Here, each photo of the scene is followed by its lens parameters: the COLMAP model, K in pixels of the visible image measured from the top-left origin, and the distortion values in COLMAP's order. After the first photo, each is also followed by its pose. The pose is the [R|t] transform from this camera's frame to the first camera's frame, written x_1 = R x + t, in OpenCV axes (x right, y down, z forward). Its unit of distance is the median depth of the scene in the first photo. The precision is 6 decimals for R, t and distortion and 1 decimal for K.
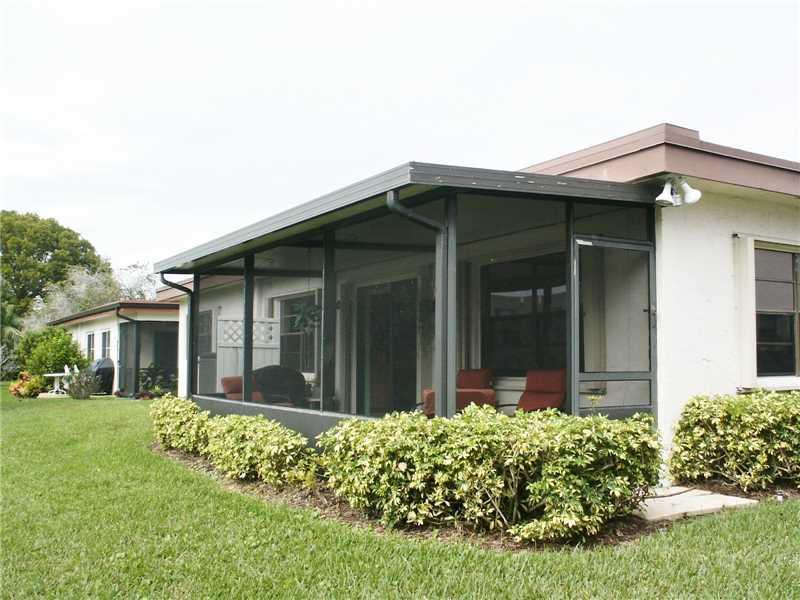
lens RADIAL K [[814.3, 0, 401.1], [0, 814.3, 312.4], [0, 0, 1]] dist [-0.116903, 0.115246]
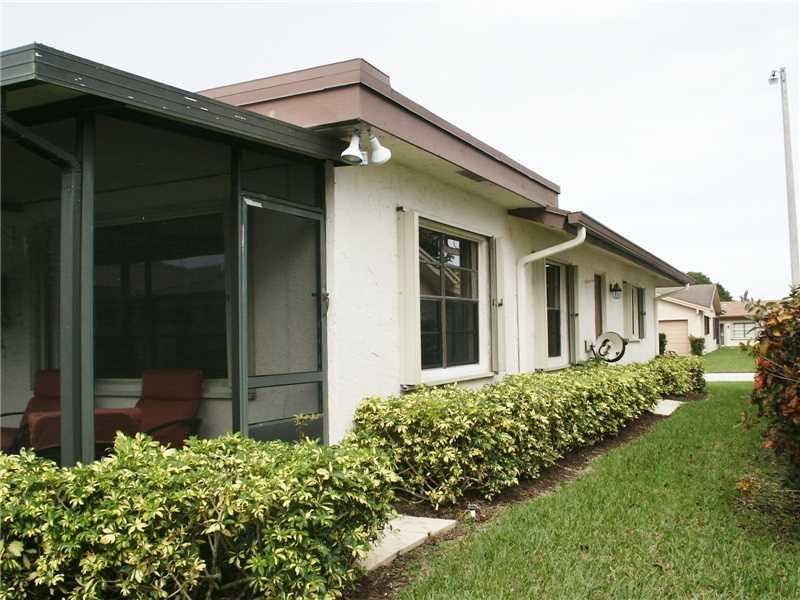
lens RADIAL K [[814.3, 0, 401.1], [0, 814.3, 312.4], [0, 0, 1]] dist [-0.116903, 0.115246]
pose [[0.833990, 0.001503, 0.551778, -0.081755], [-0.015405, 0.999670, 0.020561, -0.002940], [-0.551565, -0.025648, 0.833737, 0.334345]]
